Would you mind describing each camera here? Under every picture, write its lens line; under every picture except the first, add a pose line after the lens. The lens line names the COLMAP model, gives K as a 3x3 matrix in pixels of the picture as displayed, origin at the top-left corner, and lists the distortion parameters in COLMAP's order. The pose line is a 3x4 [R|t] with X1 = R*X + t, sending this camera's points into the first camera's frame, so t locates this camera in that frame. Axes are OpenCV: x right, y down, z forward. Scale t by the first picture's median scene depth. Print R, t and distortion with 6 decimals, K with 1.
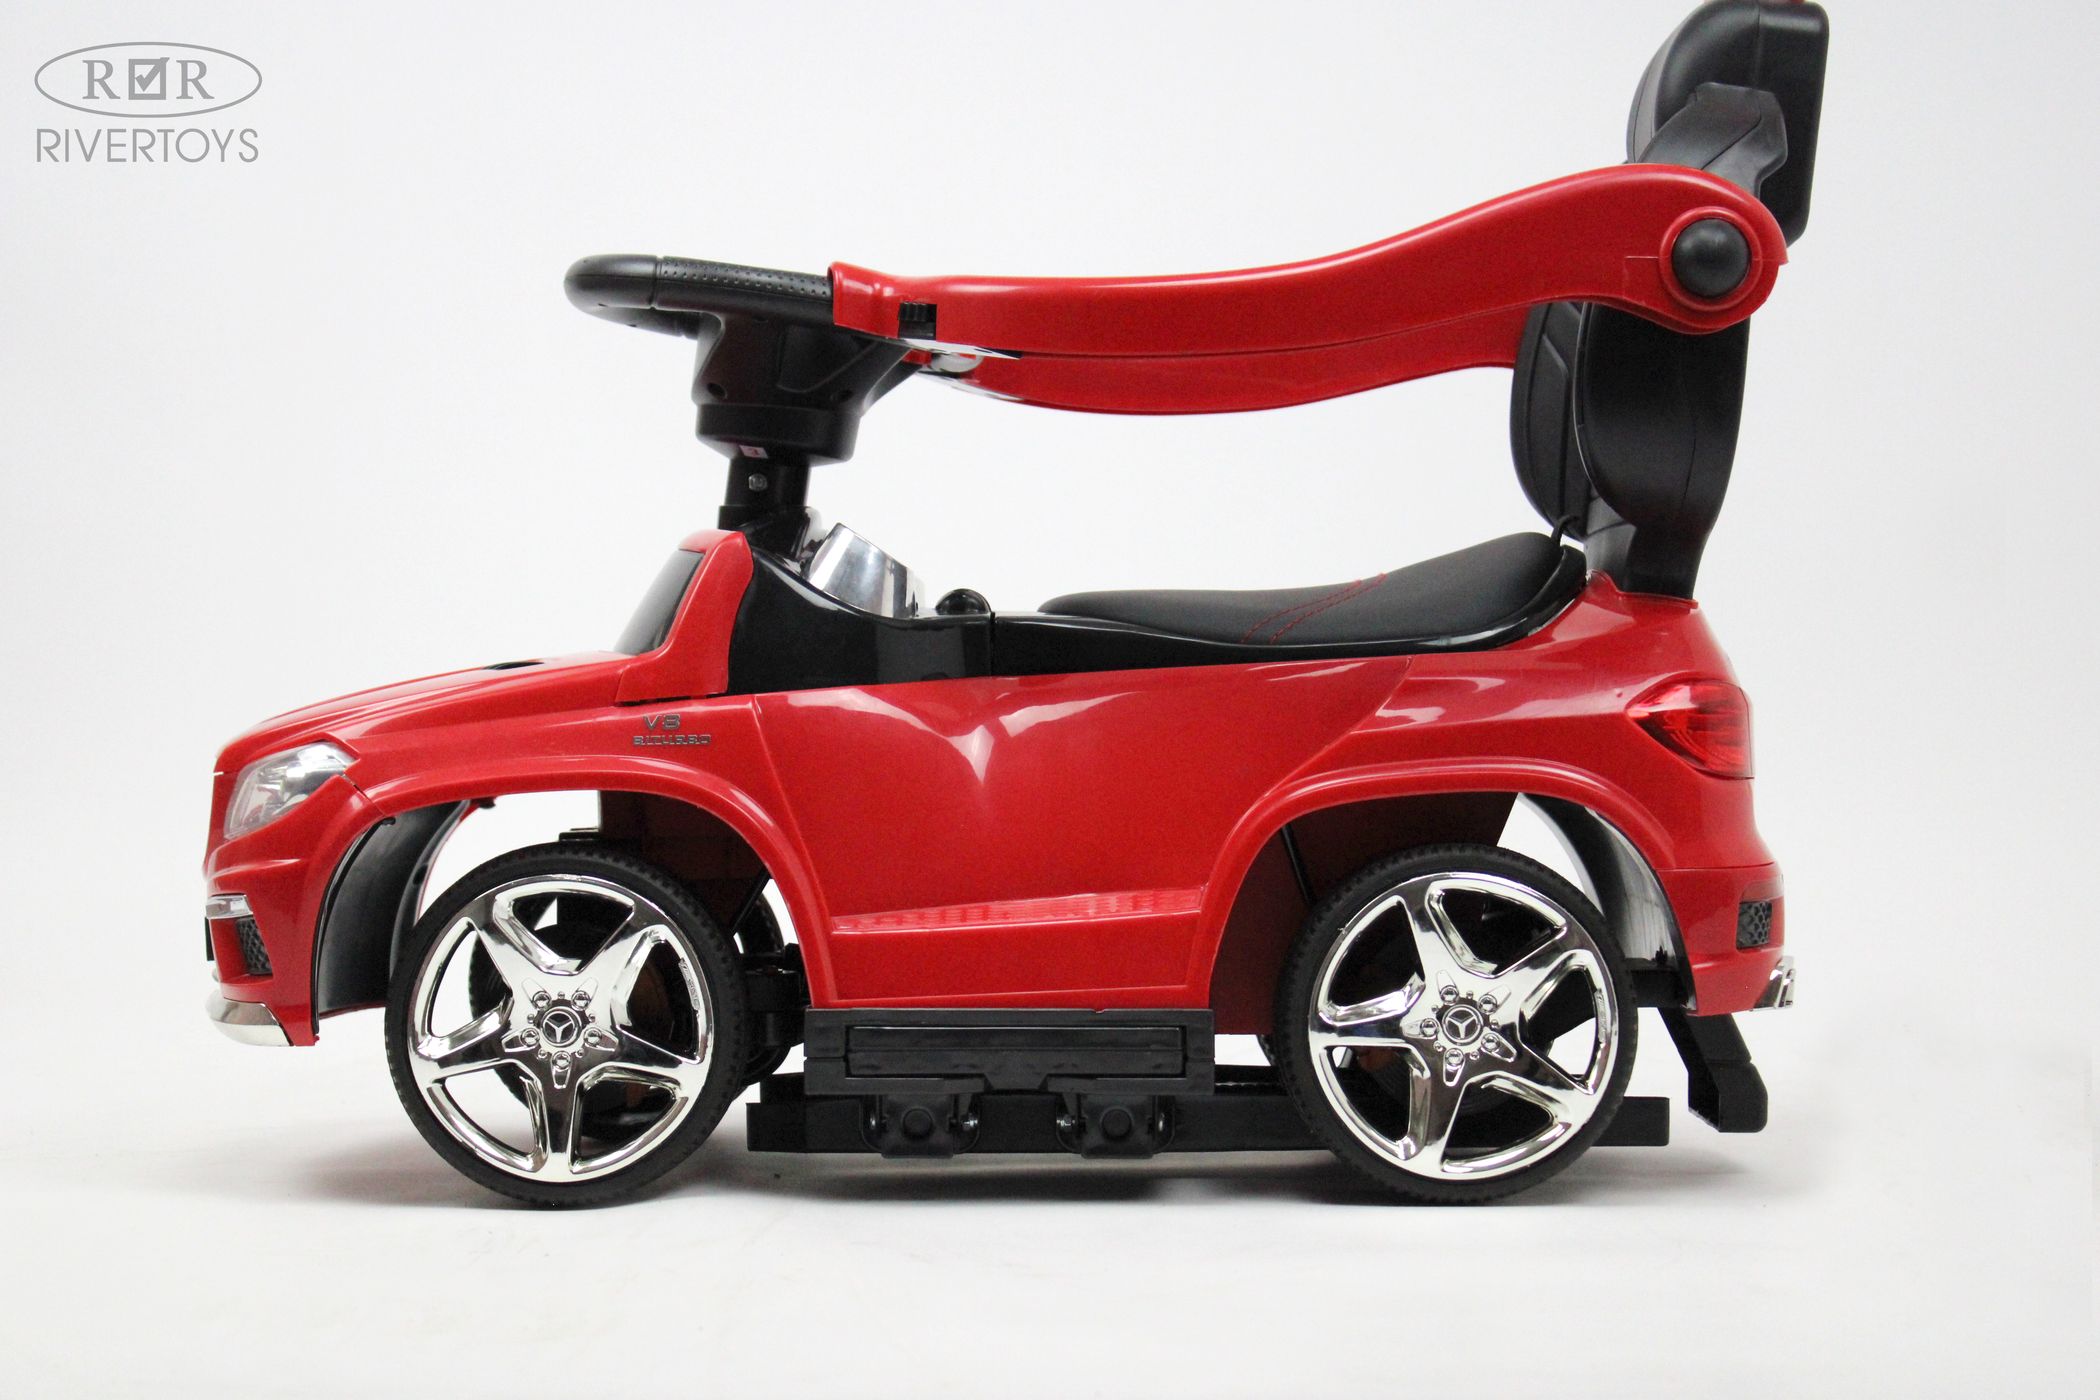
lens RADIAL K [[4031.0, 0, 1041.4], [0, 4031.0, 686.5], [0, 0, 1]] dist [-0.009560, 0.000000]
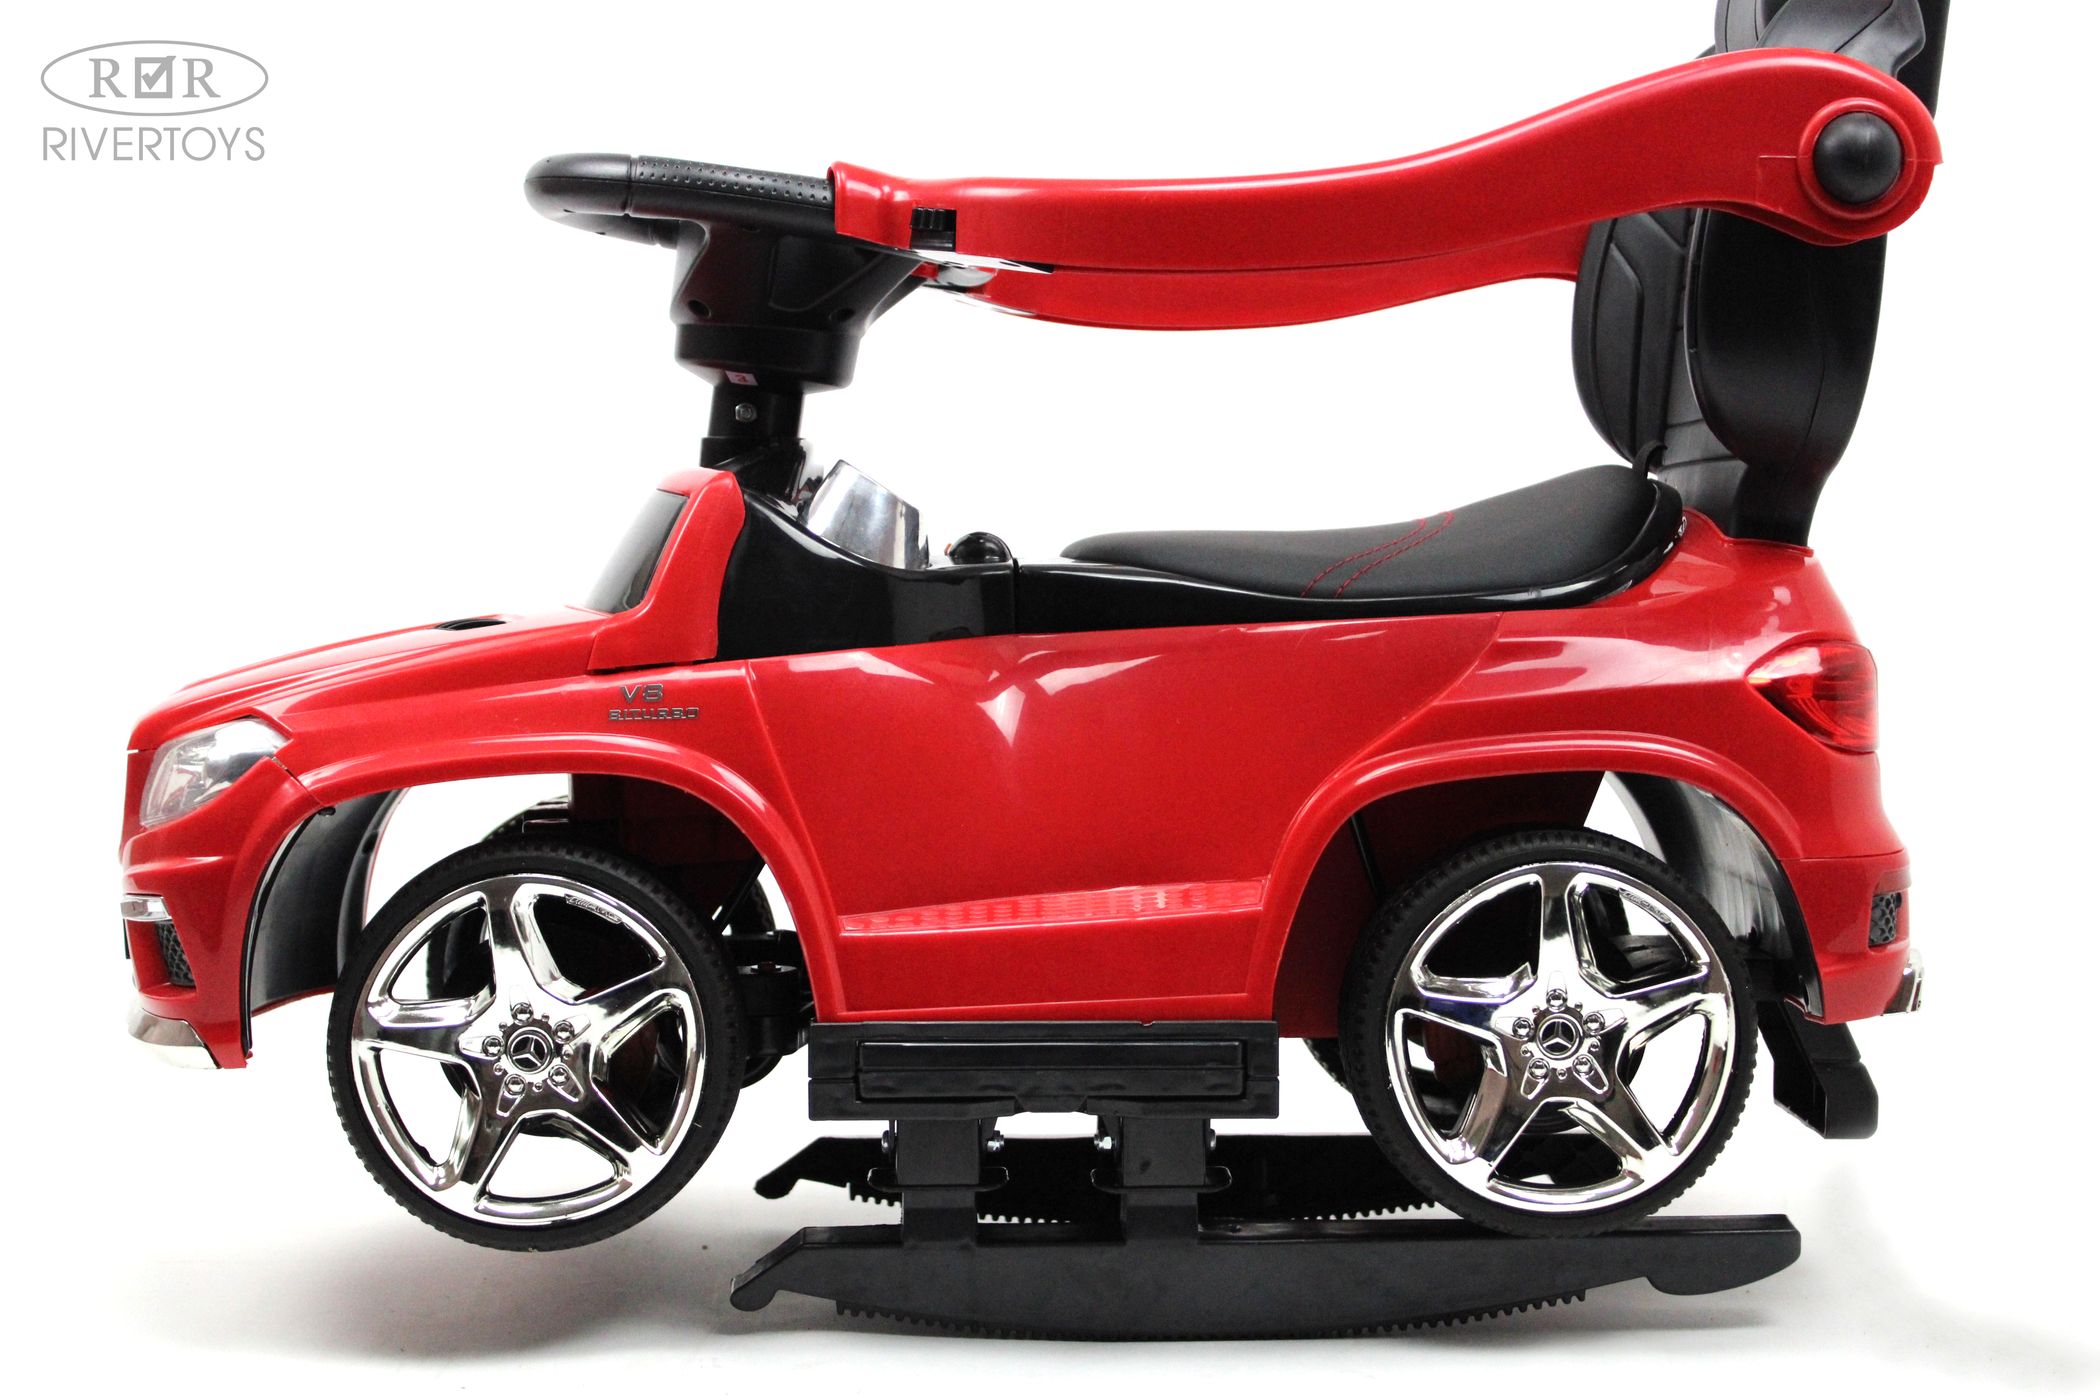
lens RADIAL K [[3588.0, 0, 1051.0], [0, 3588.0, 713.1], [0, 0, 1]] dist [-0.029302, 0.000000]
pose [[0.999607, -0.003615, 0.027793, -0.026968], [0.002346, 0.998959, 0.045547, -0.021499], [-0.027928, -0.045463, 0.998576, 0.220967]]
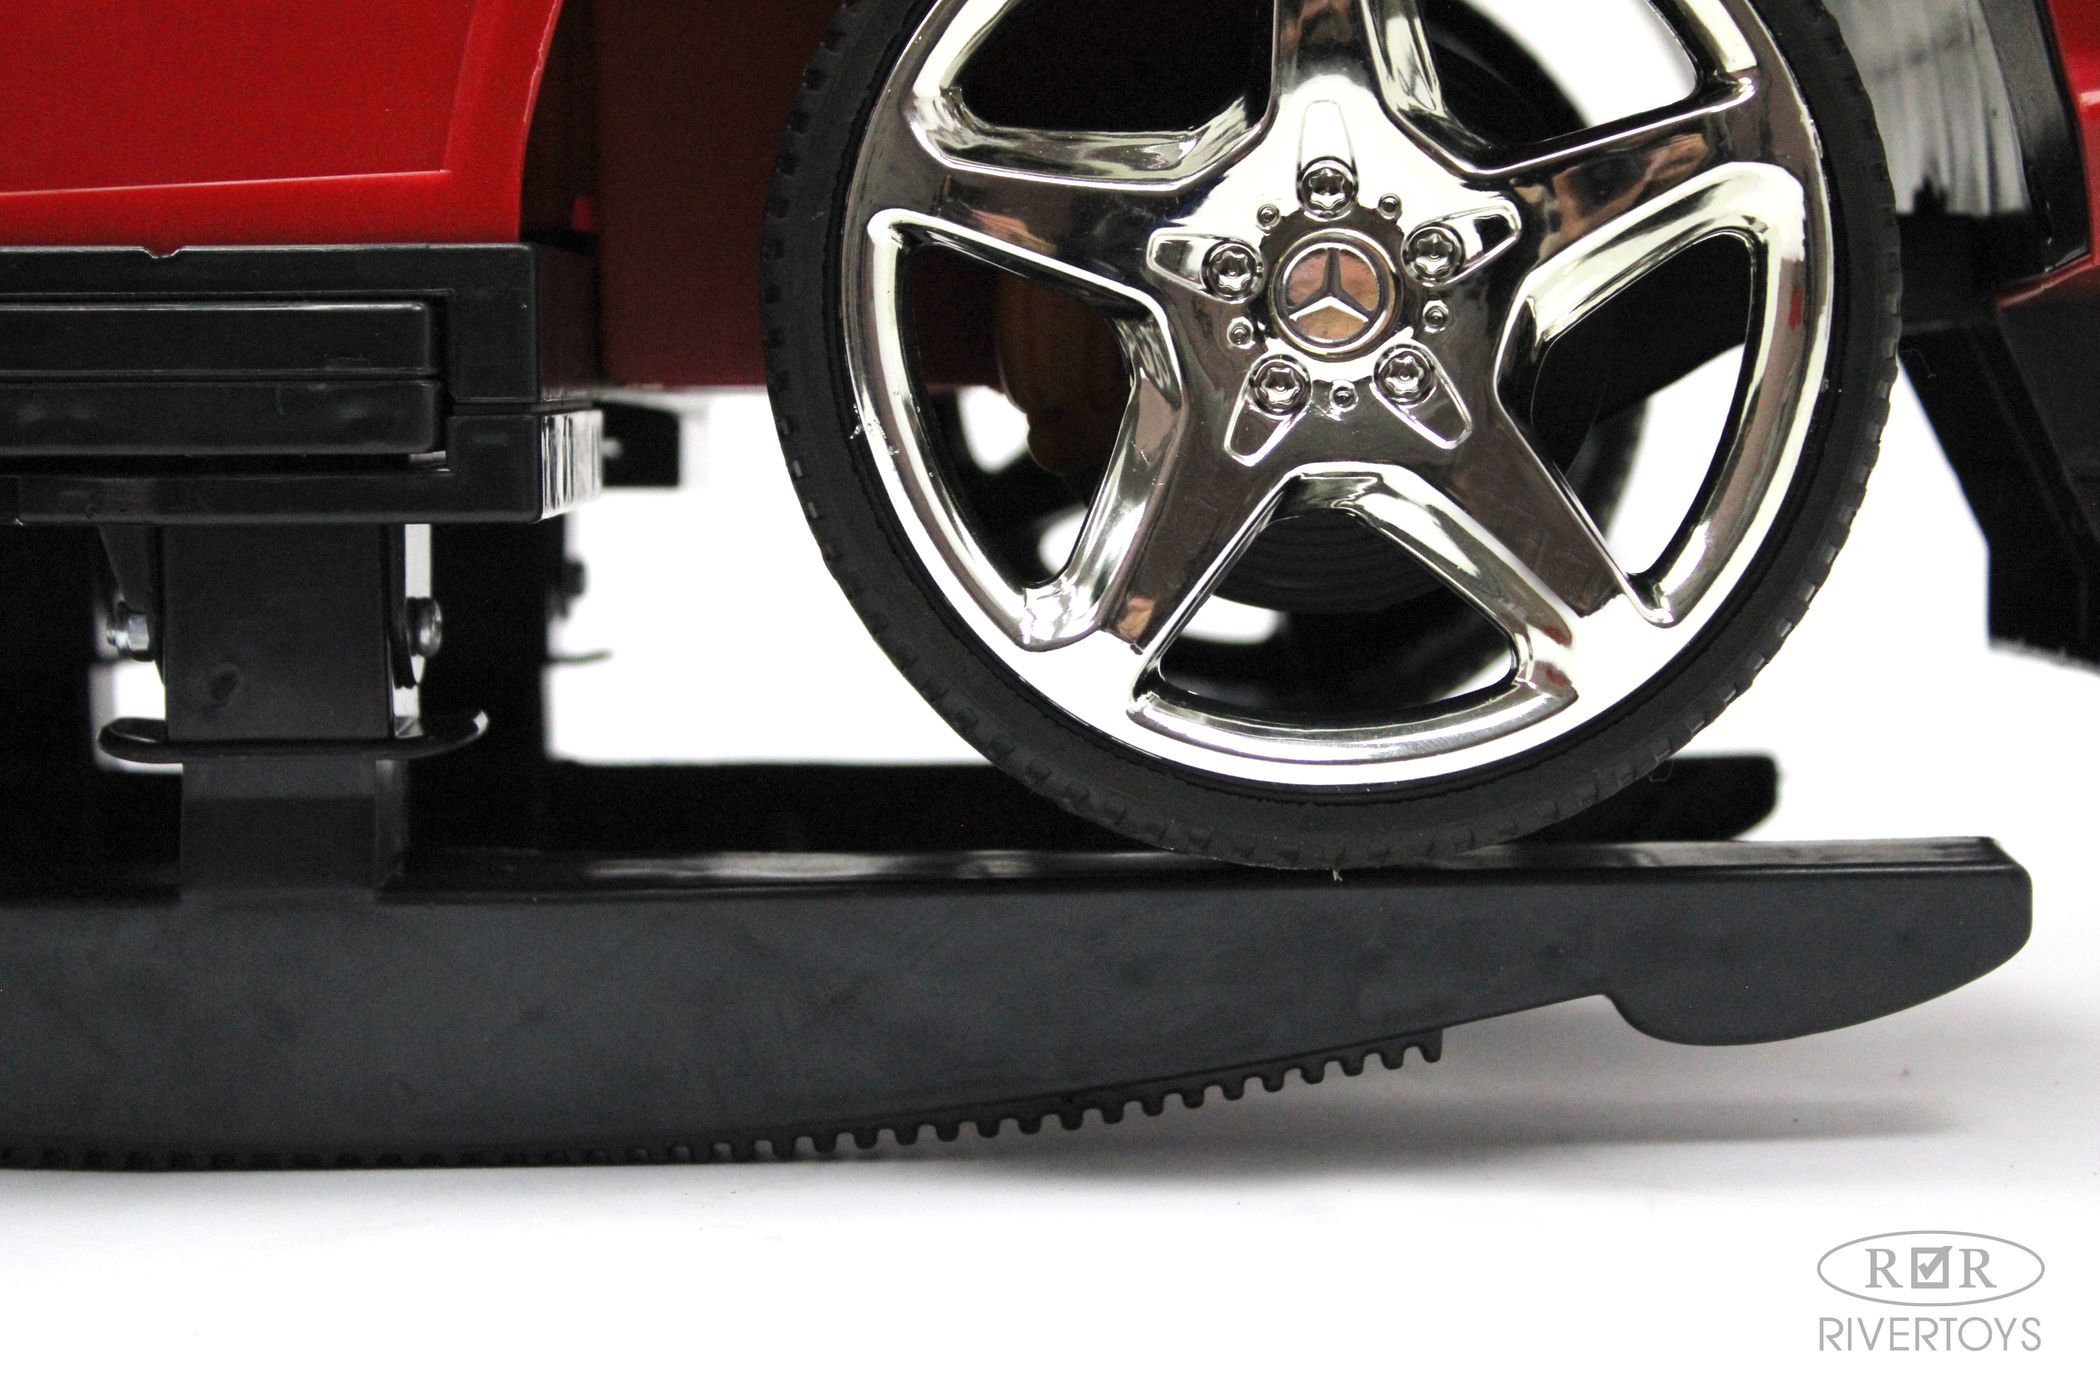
lens RADIAL K [[4587.7, 0, 1055.3], [0, 4587.7, 695.3], [0, 0, 1]] dist [0.054023, 0.000000]
pose [[0.999962, -0.007846, -0.003683, 0.081504], [0.008047, 0.998275, 0.058159, 0.091688], [0.003221, -0.058186, 0.998301, 0.626745]]
